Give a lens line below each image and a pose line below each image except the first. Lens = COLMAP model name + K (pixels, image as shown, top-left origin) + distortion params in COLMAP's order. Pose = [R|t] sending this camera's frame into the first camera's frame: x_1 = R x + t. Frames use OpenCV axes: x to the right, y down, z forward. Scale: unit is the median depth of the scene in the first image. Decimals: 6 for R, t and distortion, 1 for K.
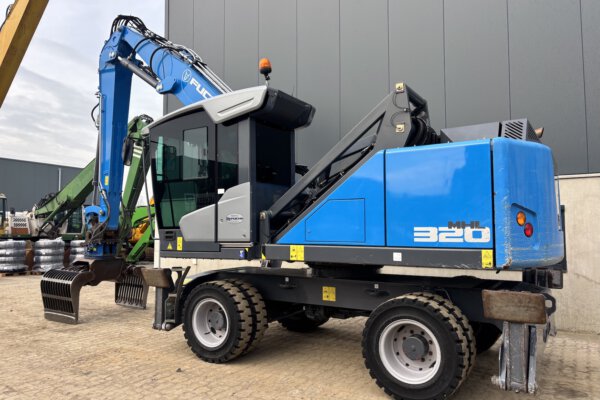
lens RADIAL K [[422.0, 0, 299.9], [0, 422.0, 207.4], [0, 0, 1]] dist [0.000812, -0.002296]
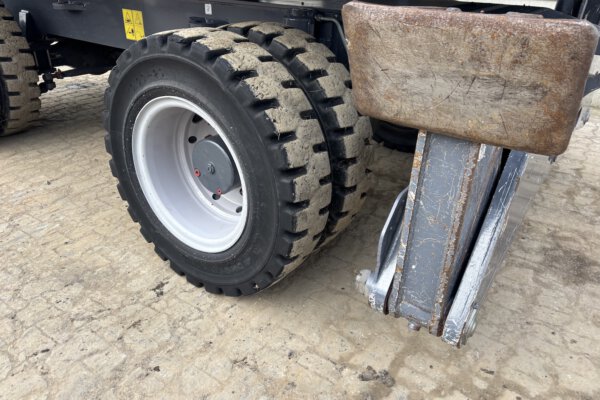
lens RADIAL K [[451.7, 0, 294.7], [0, 451.7, 197.3], [0, 0, 1]] dist [0.038853, -0.005112]
pose [[0.999012, 0.041237, -0.016563, 0.185542], [-0.026944, 0.858473, 0.512150, 0.071450], [0.035338, -0.511198, 0.858736, 0.323779]]
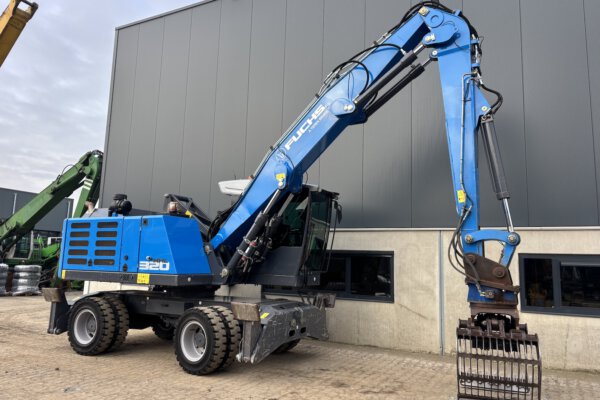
lens RADIAL K [[437.7, 0, 311.4], [0, 437.7, 199.0], [0, 0, 1]] dist [0.000097, -0.004702]
pose [[0.996891, 0.044951, 0.064711, 0.281482], [-0.038788, 0.994860, -0.093532, -0.029467], [-0.068583, 0.090731, 0.993511, -0.356072]]
